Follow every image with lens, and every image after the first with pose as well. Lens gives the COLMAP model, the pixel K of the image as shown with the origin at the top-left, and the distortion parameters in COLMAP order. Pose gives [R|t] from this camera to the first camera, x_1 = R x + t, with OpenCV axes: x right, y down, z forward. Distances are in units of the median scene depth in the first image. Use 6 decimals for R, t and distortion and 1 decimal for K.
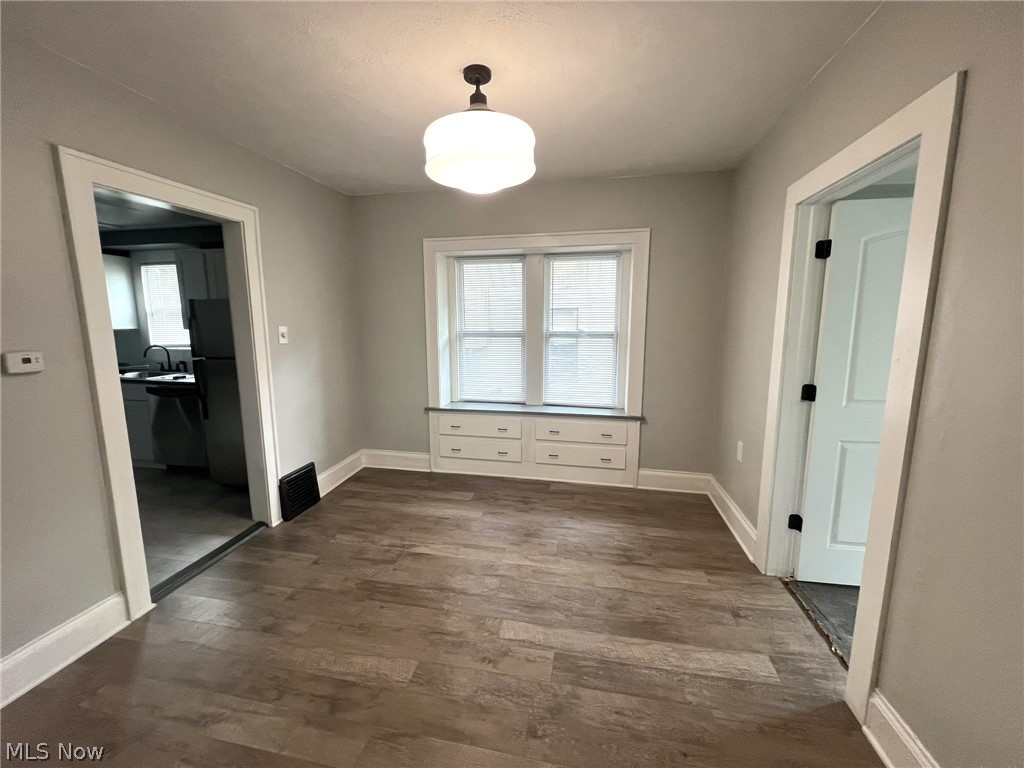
lens RADIAL K [[414.1, 0, 507.0], [0, 414.1, 383.0], [0, 0, 1]] dist [0.000077, 0.000019]
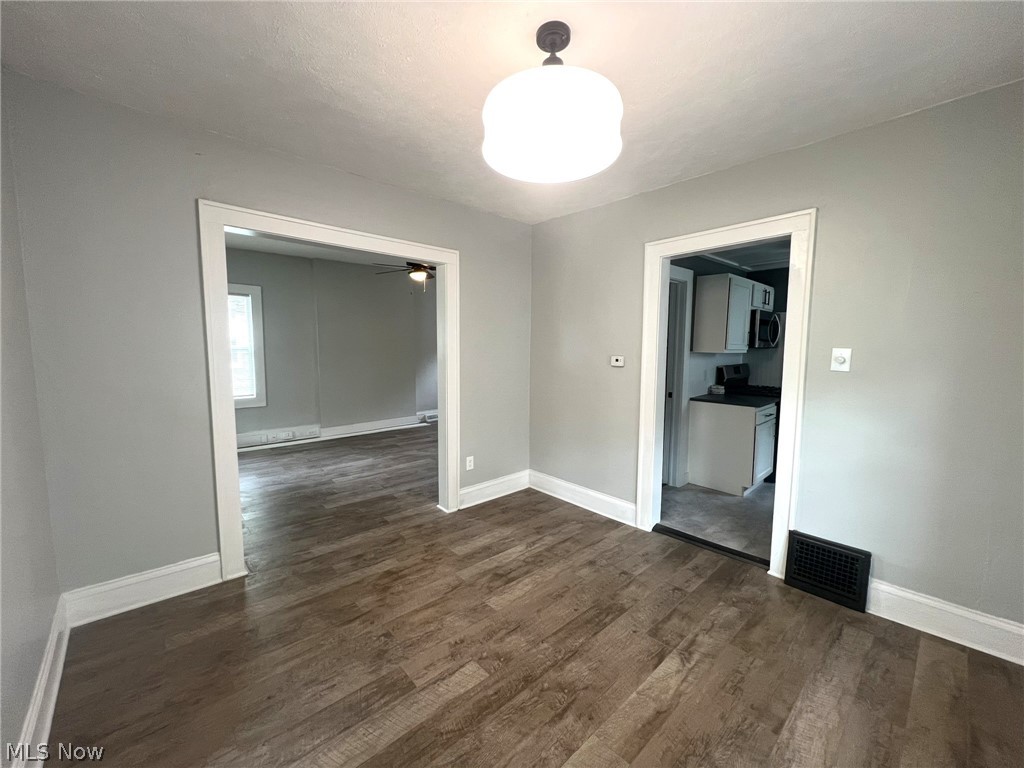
lens RADIAL K [[414.1, 0, 514.0], [0, 414.1, 383.7], [0, 0, 1]] dist [0.000077, 0.000019]
pose [[-0.588676, 0.079473, -0.804453, 0.605308], [-0.124939, 0.974253, 0.187674, -0.202413], [0.798656, 0.210987, -0.563590, 1.371806]]
